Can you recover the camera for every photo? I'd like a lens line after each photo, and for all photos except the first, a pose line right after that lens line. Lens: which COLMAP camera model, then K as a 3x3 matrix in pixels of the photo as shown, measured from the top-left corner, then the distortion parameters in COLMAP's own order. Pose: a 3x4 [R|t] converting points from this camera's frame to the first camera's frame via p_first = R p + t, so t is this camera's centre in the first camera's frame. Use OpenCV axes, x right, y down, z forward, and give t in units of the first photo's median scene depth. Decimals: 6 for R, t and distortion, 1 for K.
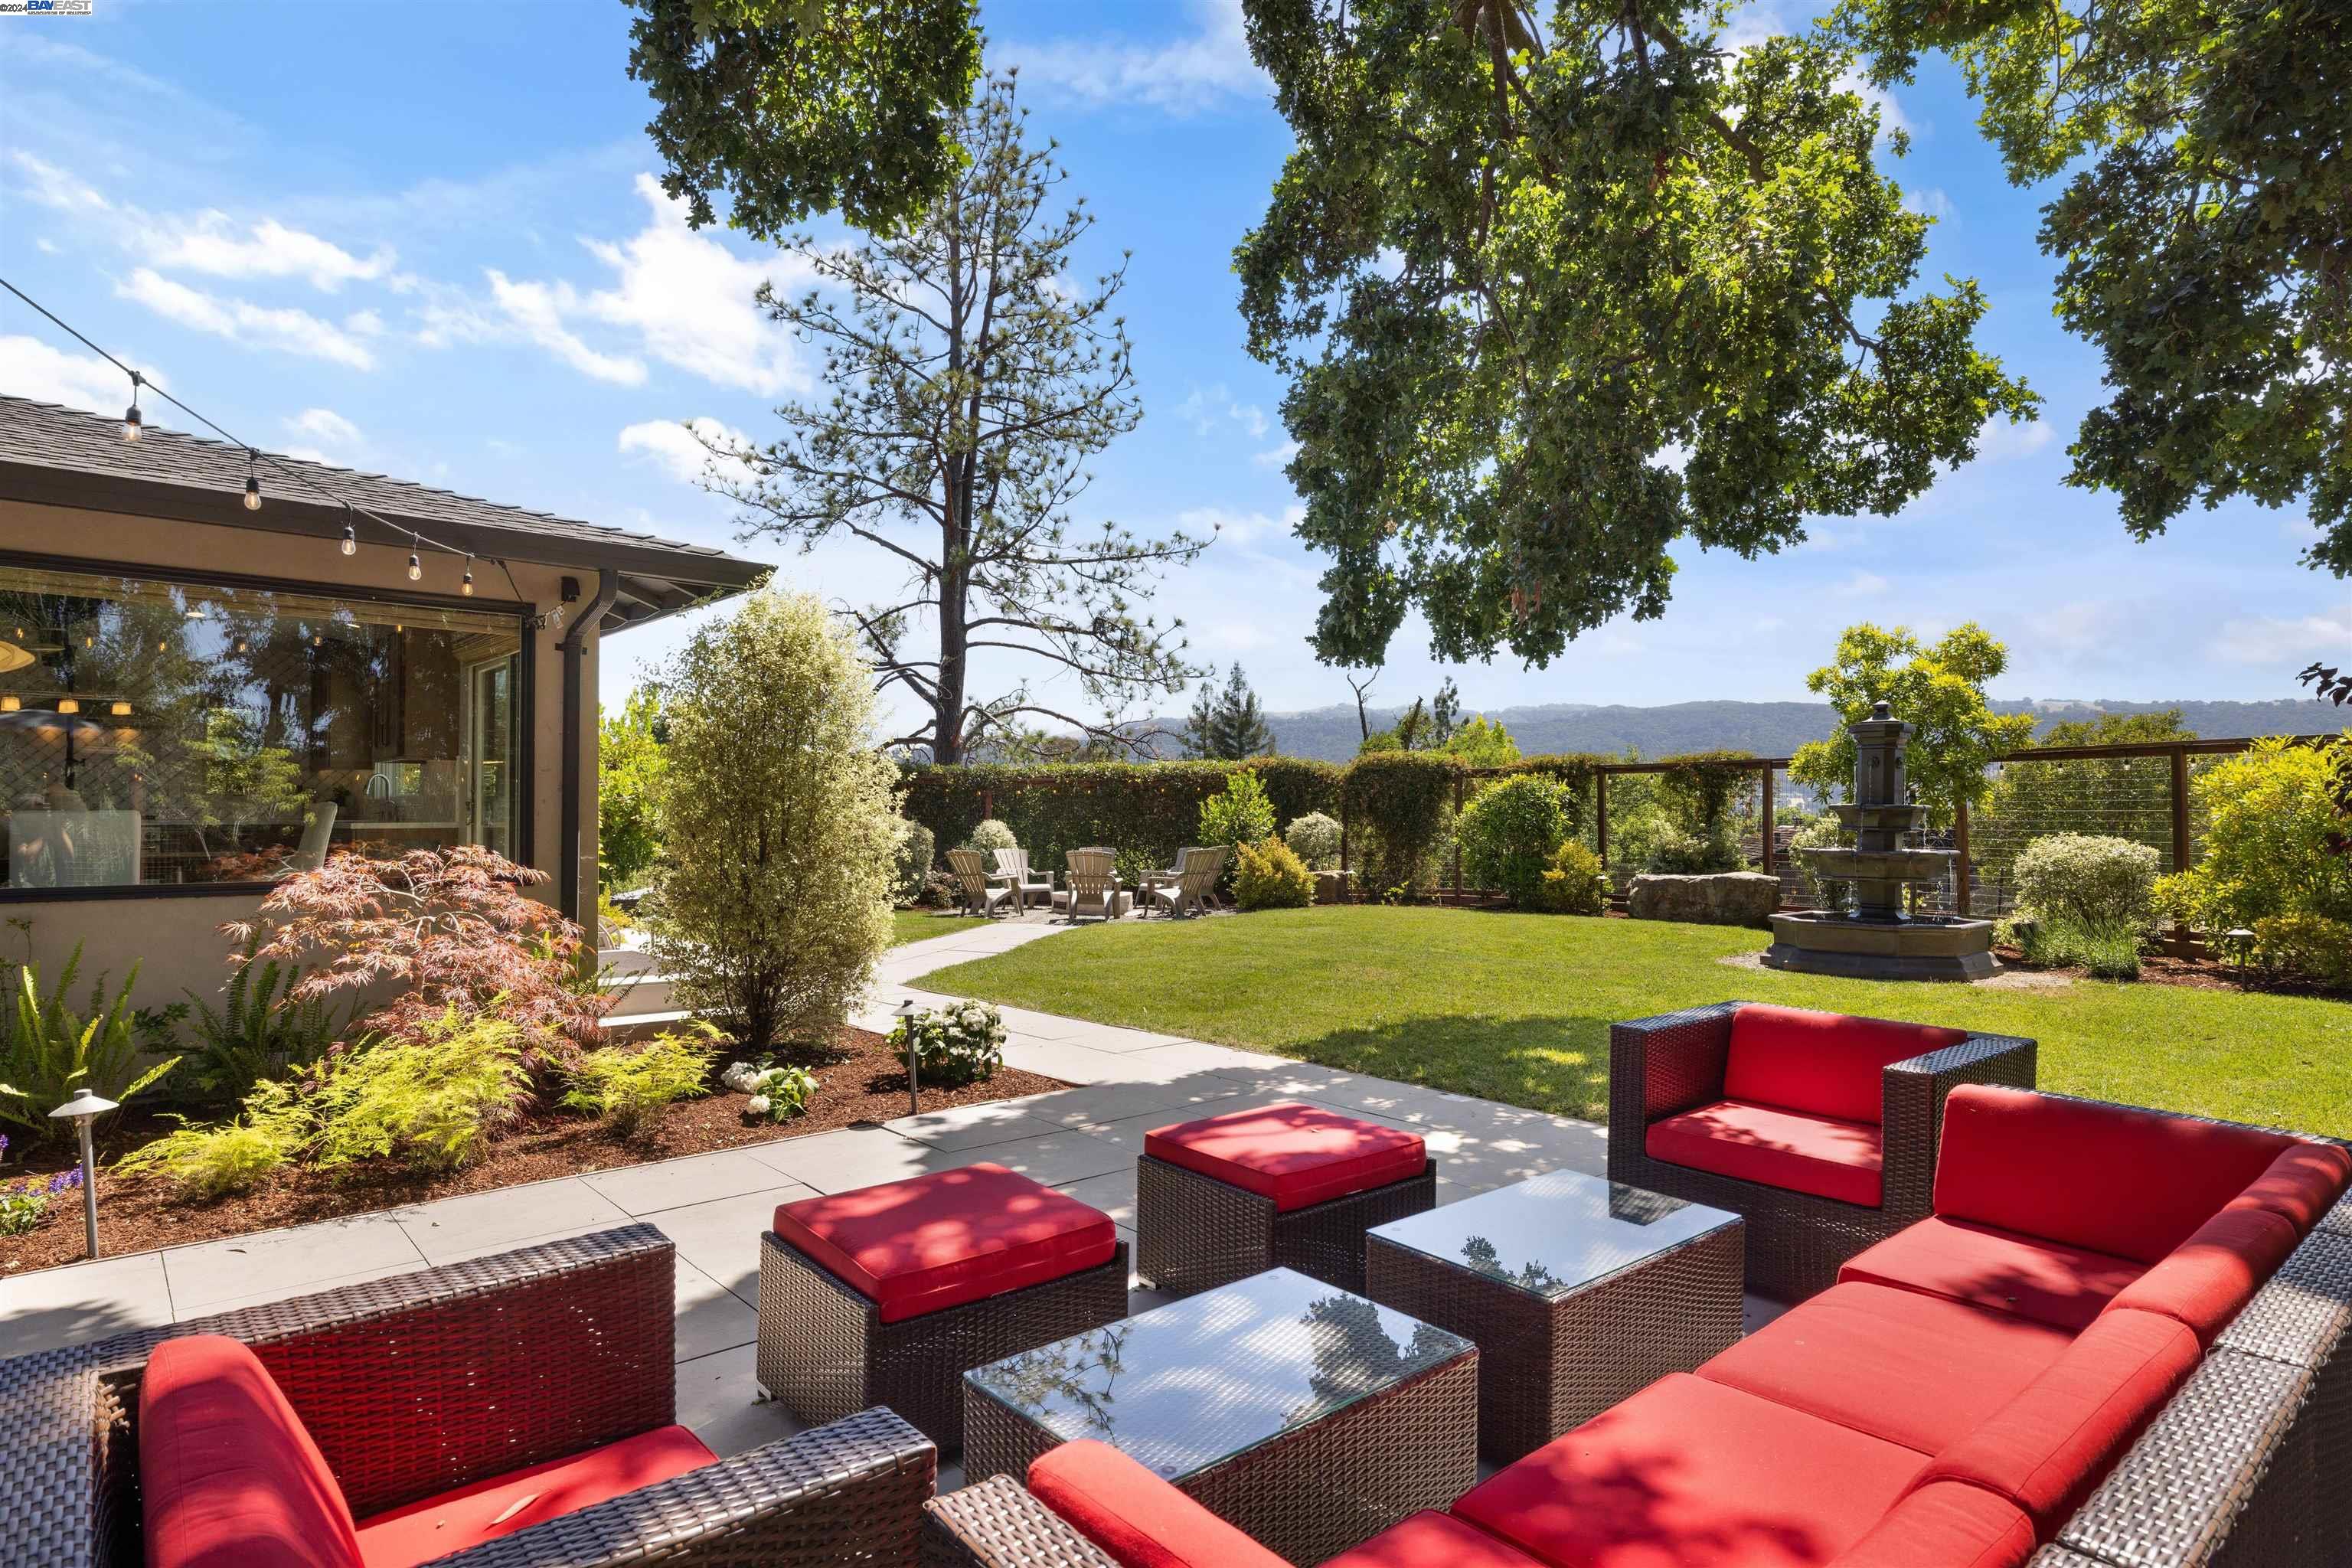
lens RADIAL K [[1277.2, 0, 1176.0], [0, 1277.2, 784.0], [0, 0, 1]] dist [-0.014307, -0.000046]
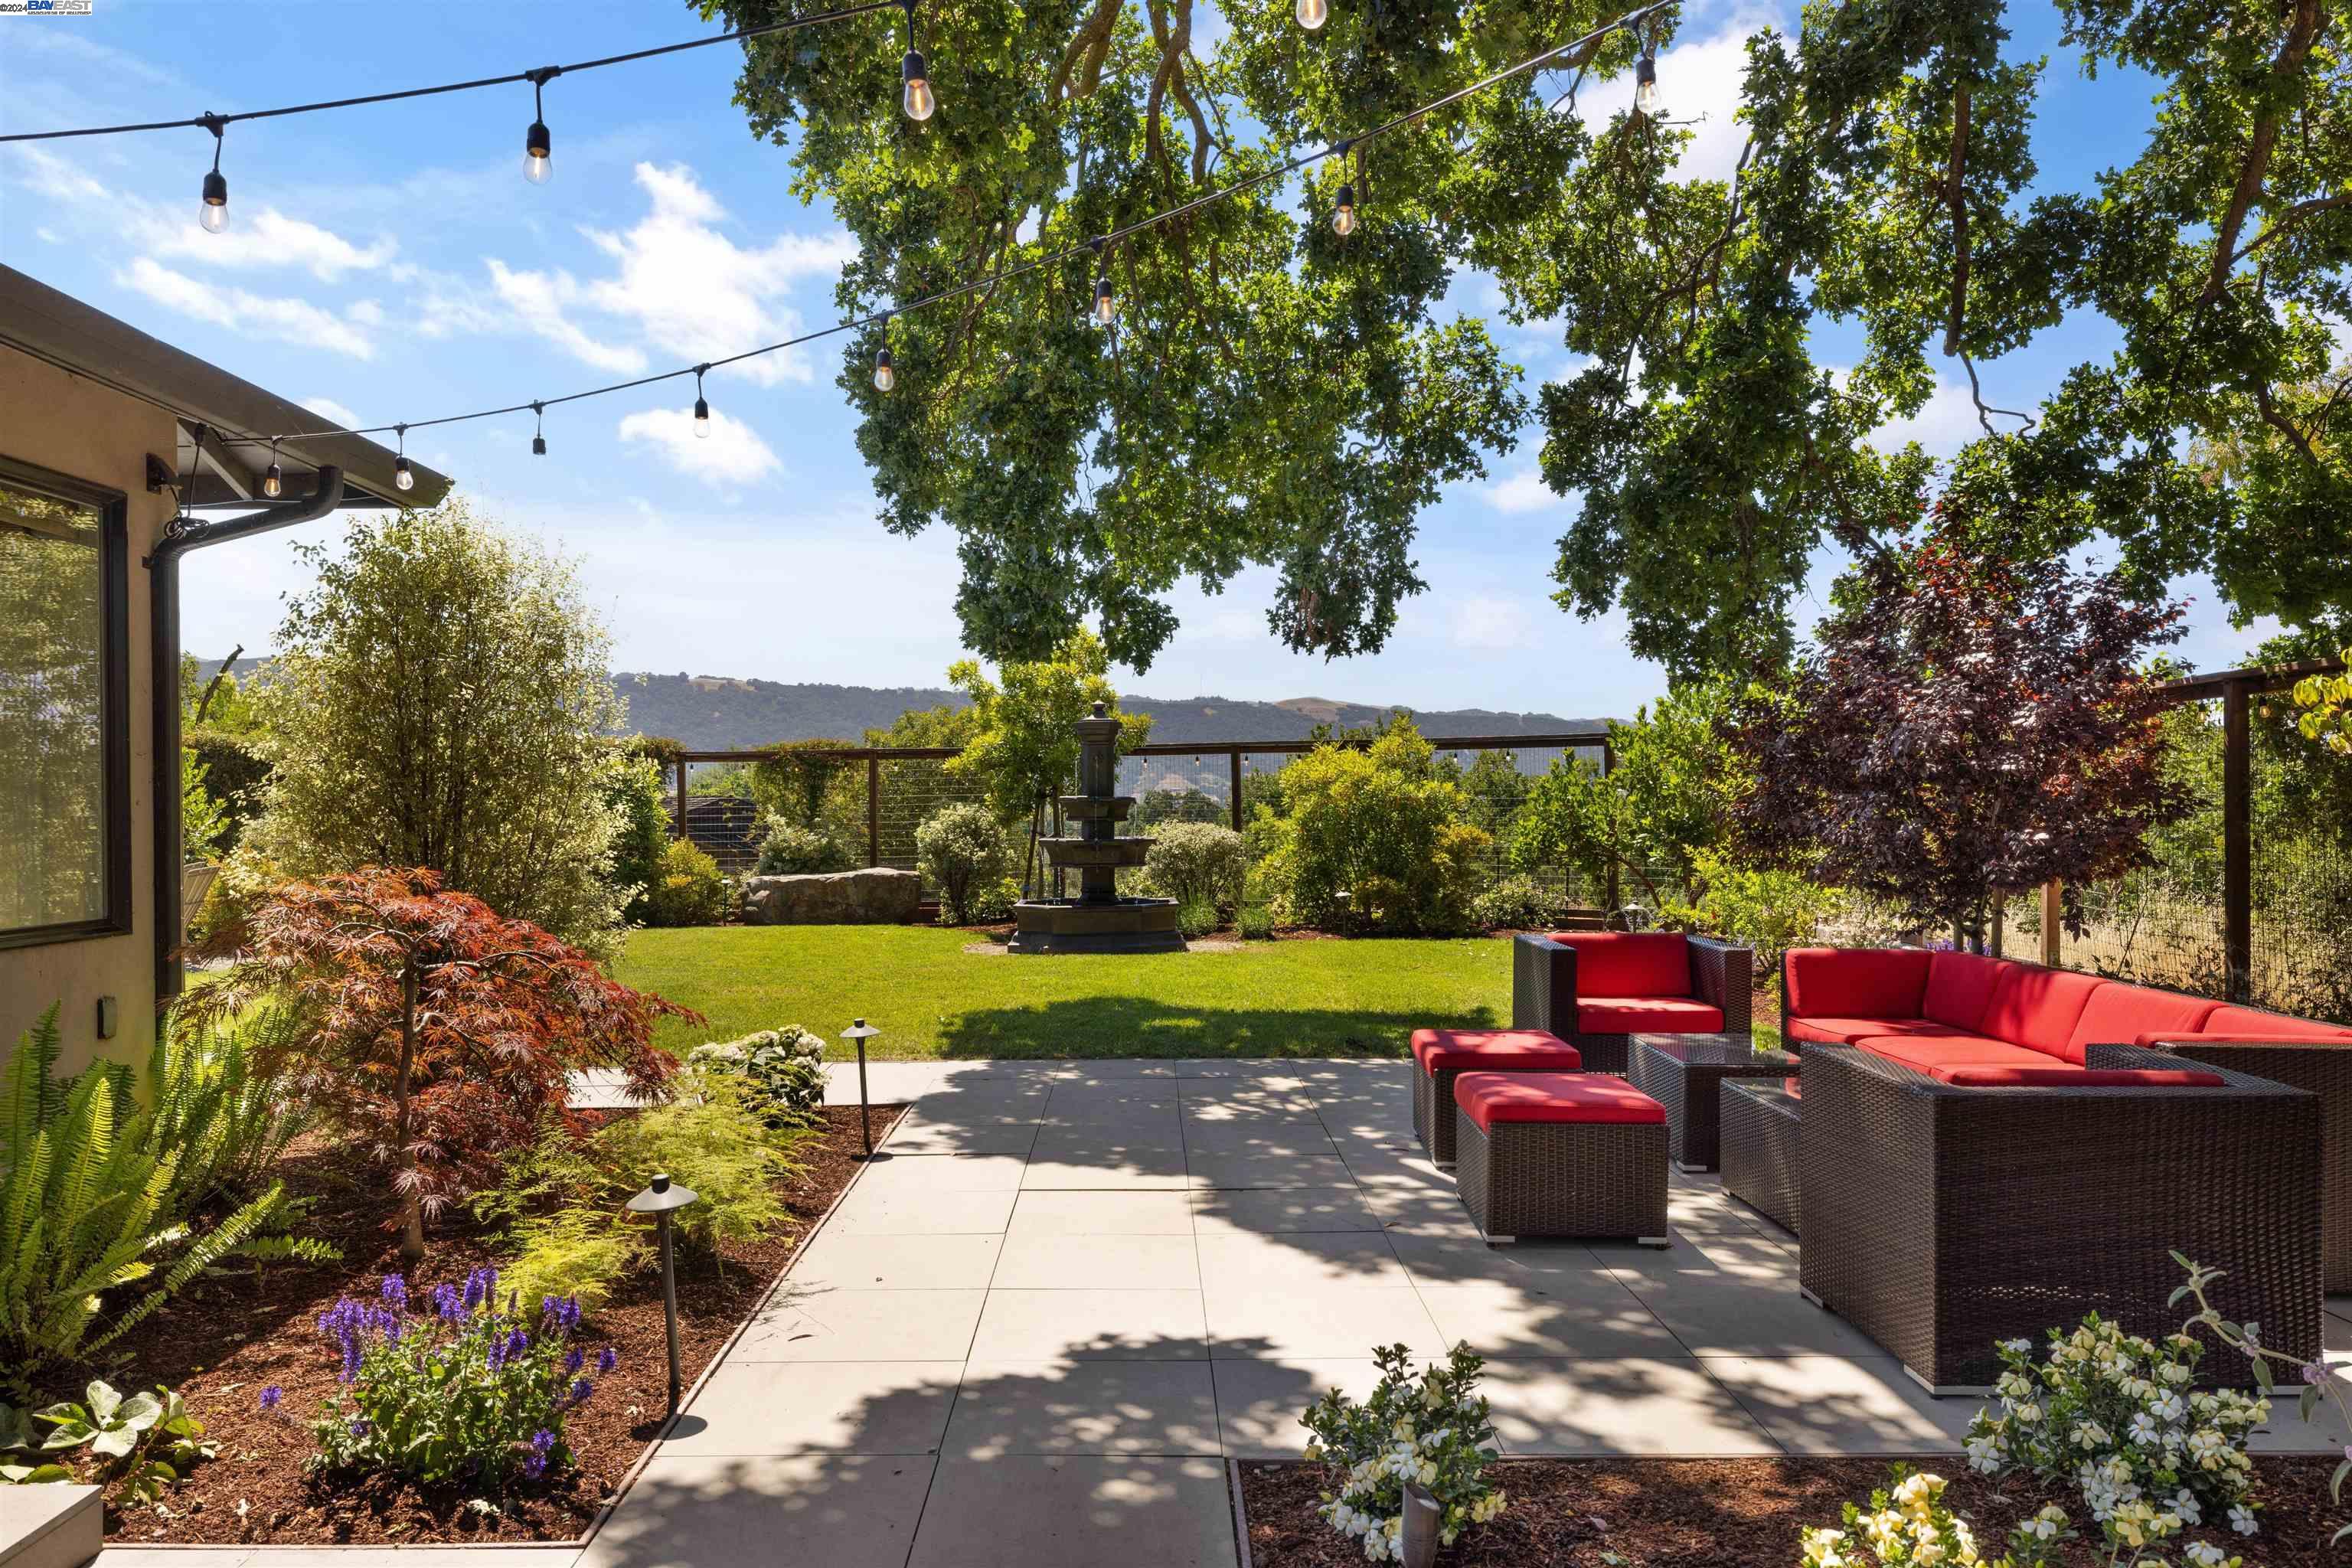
lens RADIAL K [[1688.4, 0, 1176.0], [0, 1688.4, 784.0], [0, 0, 1]] dist [0.002556, 0.000465]
pose [[0.631533, -0.000338, 0.775349, -0.531121], [-0.006541, 0.999962, 0.005763, -0.003143], [-0.775321, -0.008711, 0.631507, 0.040392]]
